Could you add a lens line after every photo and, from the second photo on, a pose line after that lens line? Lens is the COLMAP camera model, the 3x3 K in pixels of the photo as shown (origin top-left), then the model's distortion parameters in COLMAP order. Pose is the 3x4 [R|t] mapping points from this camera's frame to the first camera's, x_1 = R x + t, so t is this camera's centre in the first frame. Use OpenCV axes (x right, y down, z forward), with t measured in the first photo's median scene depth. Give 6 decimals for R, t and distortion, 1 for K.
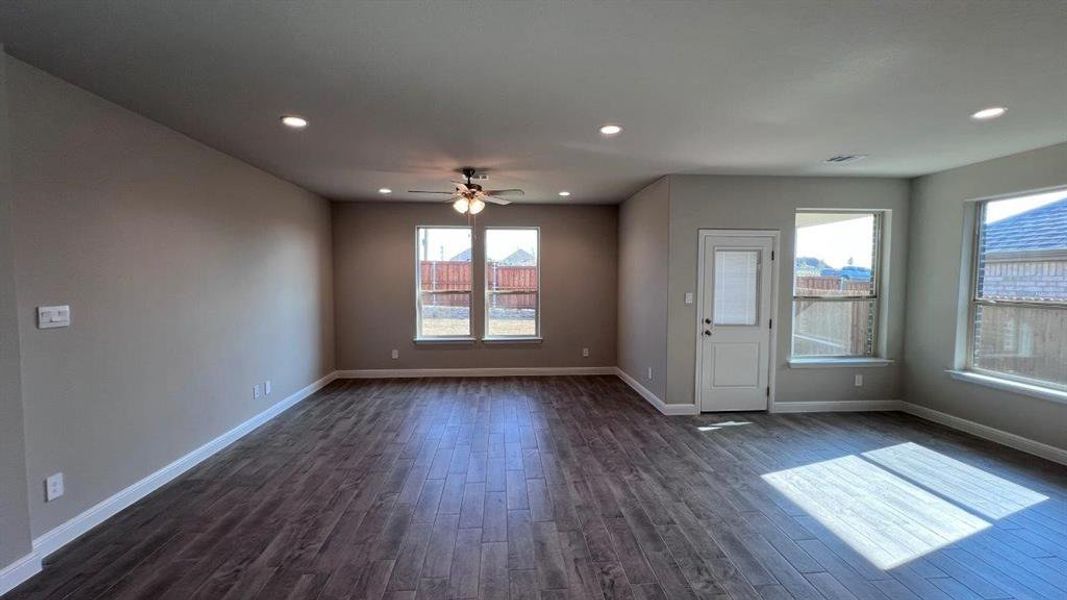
lens RADIAL K [[428.6, 0, 532.9], [0, 428.6, 298.7], [0, 0, 1]] dist [-0.002766, -0.000541]
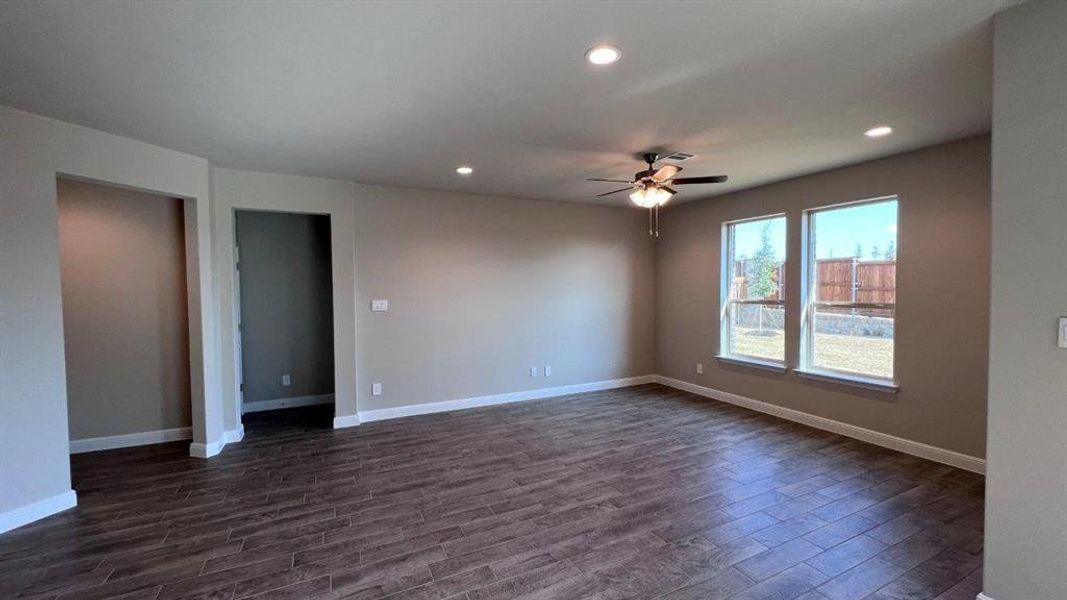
lens RADIAL K [[428.6, 0, 528.9], [0, 428.6, 299.6], [0, 0, 1]] dist [-0.002766, -0.000541]
pose [[0.375000, 0.022996, -0.926740, 0.483745], [-0.036019, 0.999299, 0.010222, -0.015289], [0.926325, 0.029547, 0.375565, 0.422996]]
